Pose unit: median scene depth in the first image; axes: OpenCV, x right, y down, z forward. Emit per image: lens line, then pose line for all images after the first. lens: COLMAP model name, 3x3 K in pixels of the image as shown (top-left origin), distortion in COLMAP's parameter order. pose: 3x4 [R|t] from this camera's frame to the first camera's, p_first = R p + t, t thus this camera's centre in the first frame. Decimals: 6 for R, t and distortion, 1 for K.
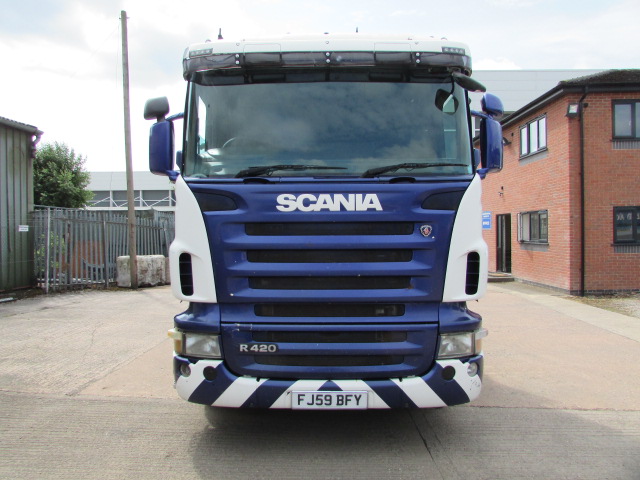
lens RADIAL K [[454.2, 0, 311.2], [0, 454.2, 237.5], [0, 0, 1]] dist [-0.053024, 0.039491]
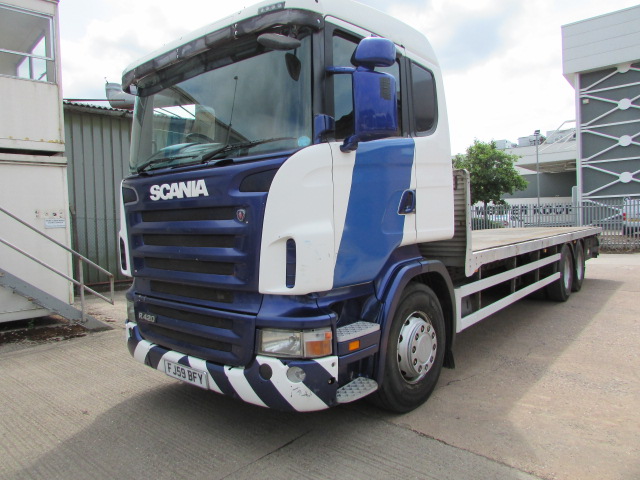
lens RADIAL K [[454.2, 0, 311.2], [0, 454.2, 237.5], [0, 0, 1]] dist [-0.053024, 0.039491]
pose [[0.778773, 0.013656, -0.627158, 0.949265], [0.010215, 0.999354, 0.034444, 0.000312], [0.627223, -0.033230, 0.778130, 0.361108]]
